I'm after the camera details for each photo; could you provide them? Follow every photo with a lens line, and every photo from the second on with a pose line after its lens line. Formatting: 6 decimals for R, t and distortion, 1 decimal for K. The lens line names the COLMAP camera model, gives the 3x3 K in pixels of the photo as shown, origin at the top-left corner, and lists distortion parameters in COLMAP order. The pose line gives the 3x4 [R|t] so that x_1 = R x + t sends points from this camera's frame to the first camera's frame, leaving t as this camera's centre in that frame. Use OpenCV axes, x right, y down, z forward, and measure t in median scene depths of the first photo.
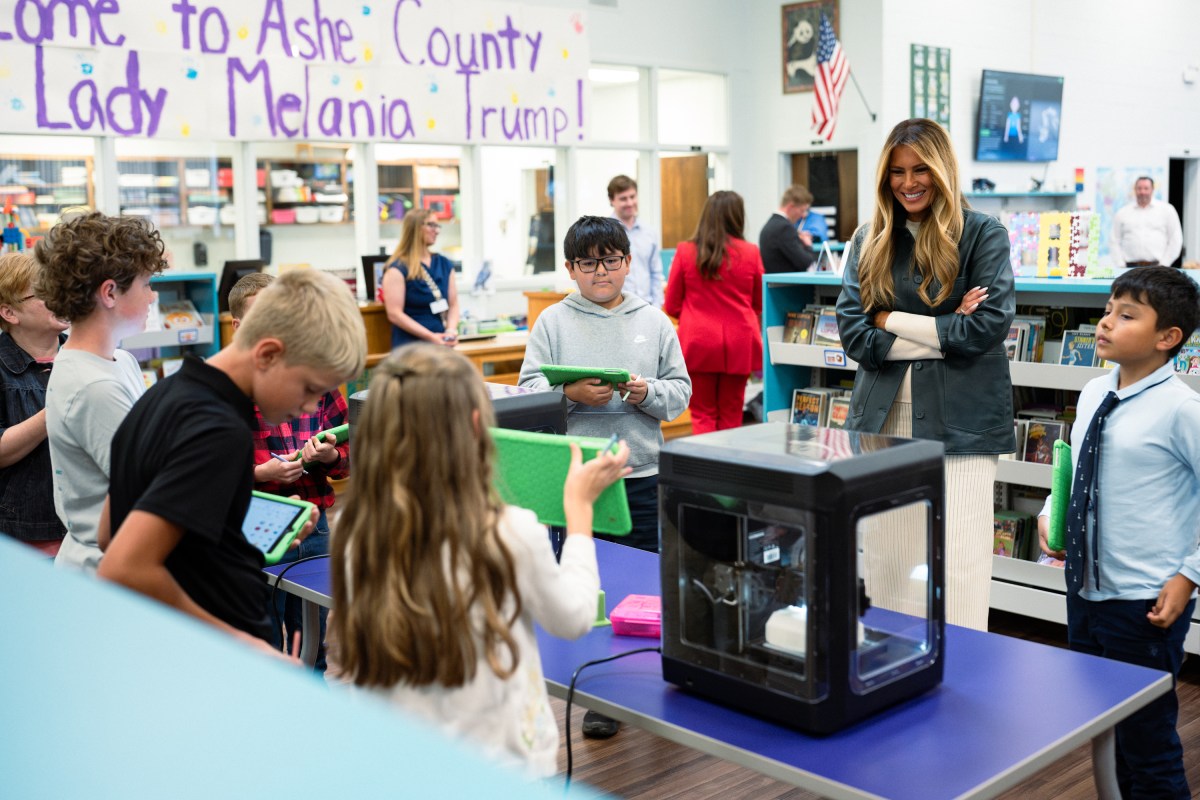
lens RADIAL K [[1370.3, 0, 600.7], [0, 1370.3, 365.3], [0, 0, 1]] dist [-0.009956, 0.033009]
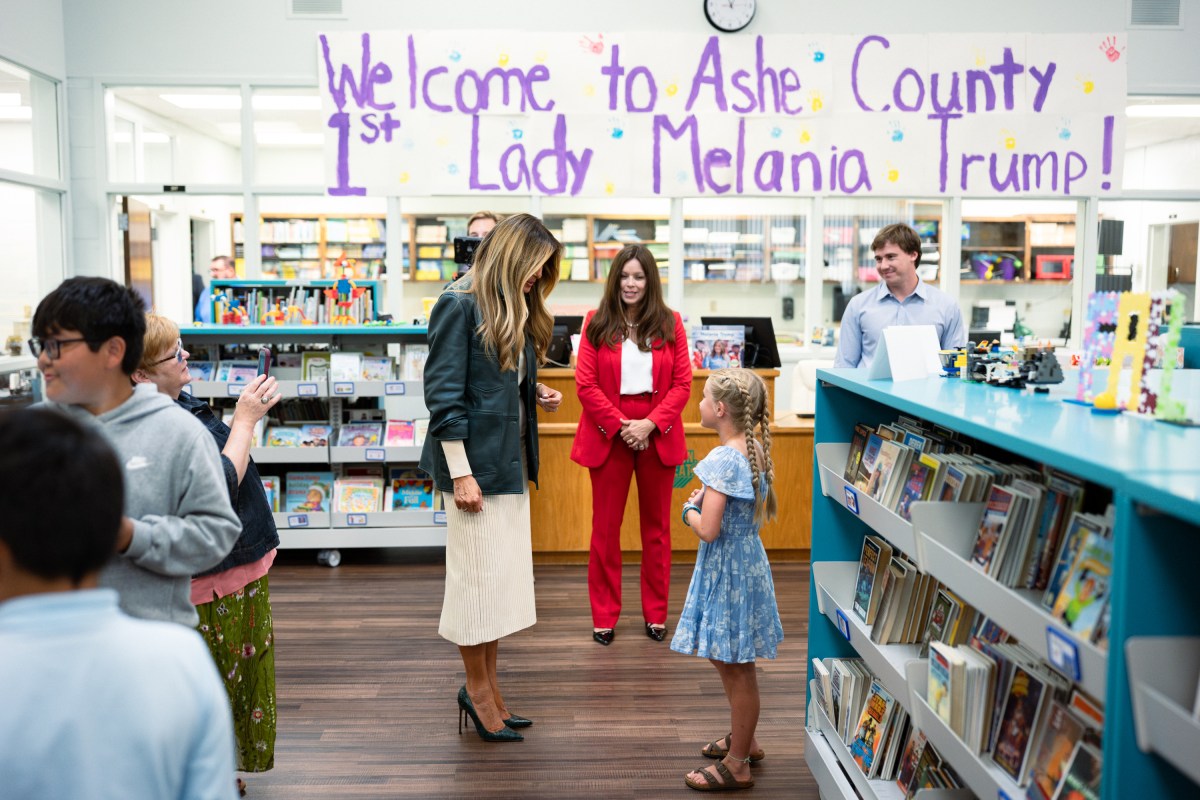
lens RADIAL K [[1234.3, 0, 480.0], [0, 1234.3, 401.7], [0, 0, 1]] dist [-0.076357, 0.120195]
pose [[0.756085, 0.084595, -0.648983, 0.219272], [-0.085882, 0.995861, 0.029755, -0.029003], [0.648814, 0.033239, 0.760221, 0.222111]]
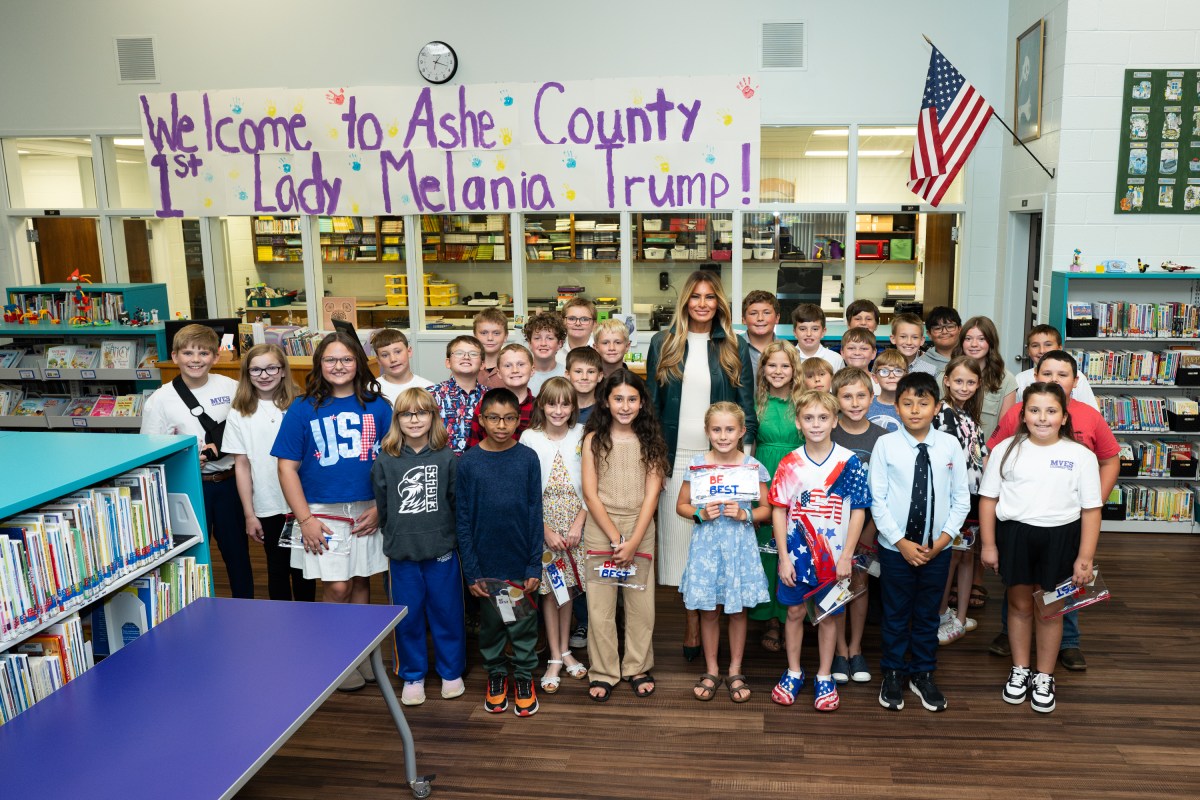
lens RADIAL K [[881.5, 0, 602.5], [0, 881.5, 368.8], [0, 0, 1]] dist [-0.025483, 0.005247]
pose [[0.667449, 0.132622, -0.732750, 0.471851], [-0.087456, 0.991164, 0.099730, -0.114459], [0.739502, -0.002481, 0.673150, 0.555641]]
